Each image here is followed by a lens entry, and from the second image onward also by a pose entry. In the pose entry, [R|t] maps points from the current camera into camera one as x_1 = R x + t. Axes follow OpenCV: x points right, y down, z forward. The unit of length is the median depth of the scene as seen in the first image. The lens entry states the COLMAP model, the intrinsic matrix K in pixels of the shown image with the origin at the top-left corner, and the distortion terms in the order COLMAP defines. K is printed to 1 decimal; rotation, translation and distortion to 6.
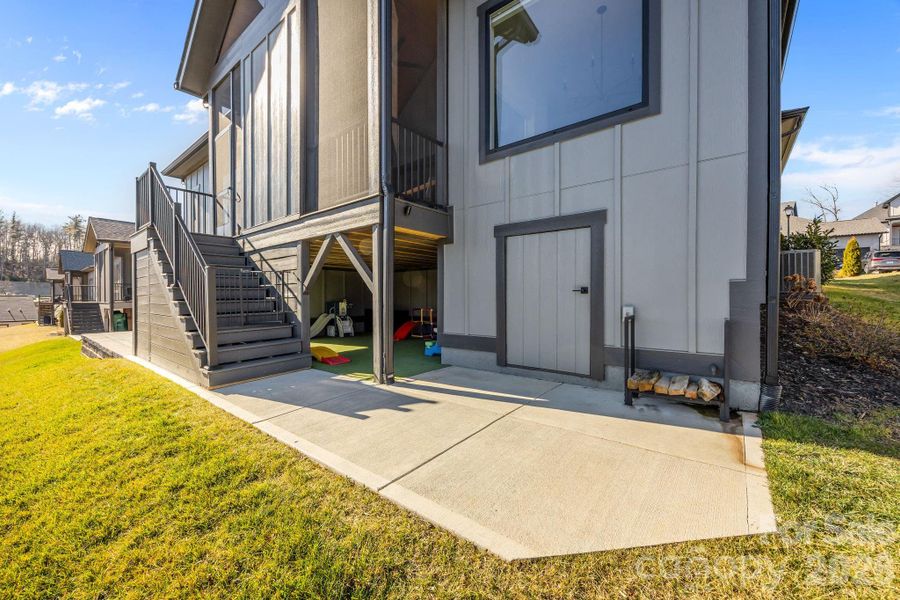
lens RADIAL K [[350.2, 0, 458.9], [0, 350.2, 305.3], [0, 0, 1]] dist [-0.000433, 0.000234]
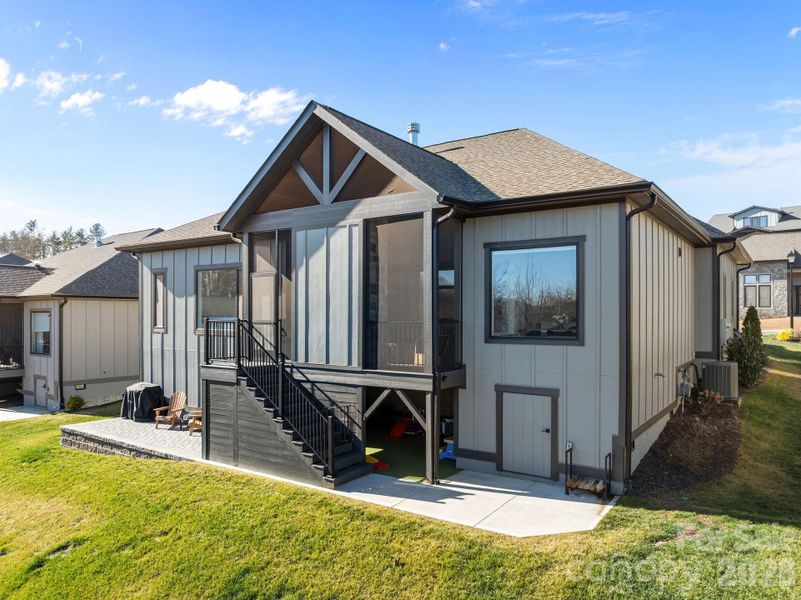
lens RADIAL K [[591.1, 0, 400.5], [0, 591.1, 300.0], [0, 0, 1]] dist [-0.064458, -0.002131]
pose [[0.998534, 0.002107, 0.054080, -0.528361], [-0.000073, 0.999293, -0.037593, -0.562536], [-0.054121, 0.037534, 0.997829, -1.870873]]
